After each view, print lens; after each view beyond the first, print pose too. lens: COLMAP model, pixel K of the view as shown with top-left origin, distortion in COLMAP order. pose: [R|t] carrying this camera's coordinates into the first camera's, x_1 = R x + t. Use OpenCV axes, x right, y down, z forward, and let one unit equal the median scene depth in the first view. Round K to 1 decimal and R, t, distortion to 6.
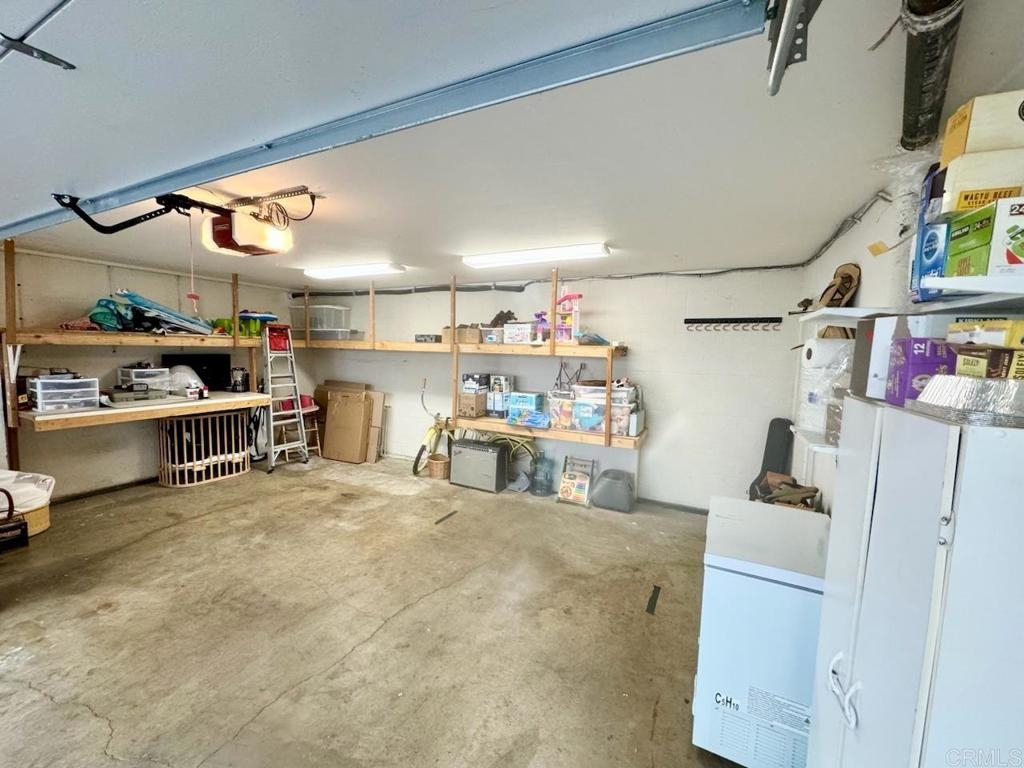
lens RADIAL K [[406.5, 0, 512.6], [0, 406.5, 383.3], [0, 0, 1]] dist [-0.000058, 0.000562]
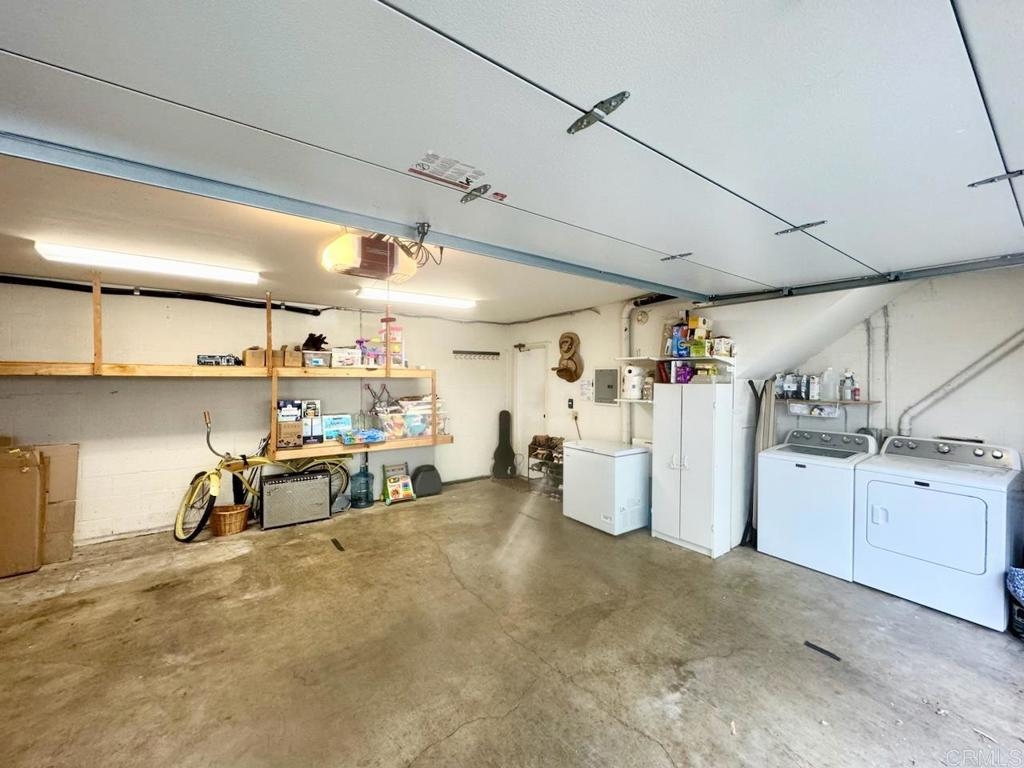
lens RADIAL K [[406.5, 0, 513.0], [0, 406.5, 381.3], [0, 0, 1]] dist [-0.000058, 0.000562]
pose [[0.468541, -0.030077, 0.882930, -0.739038], [0.082809, 0.996515, -0.009998, -0.015081], [-0.879552, 0.077799, 0.469399, 0.129474]]
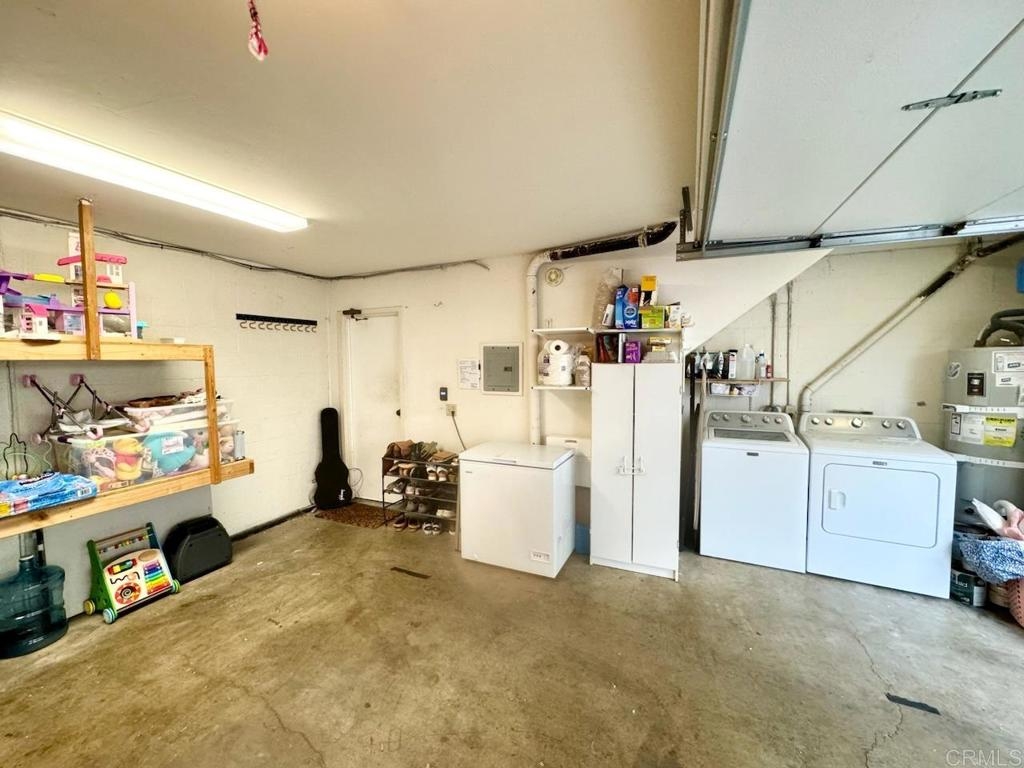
lens RADIAL K [[406.5, 0, 511.6], [0, 406.5, 382.0], [0, 0, 1]] dist [-0.000058, 0.000562]
pose [[-0.042280, -0.080707, 0.995841, -0.452784], [0.091300, 0.992250, 0.084292, -0.033194], [-0.994925, 0.094485, -0.034584, 0.447151]]
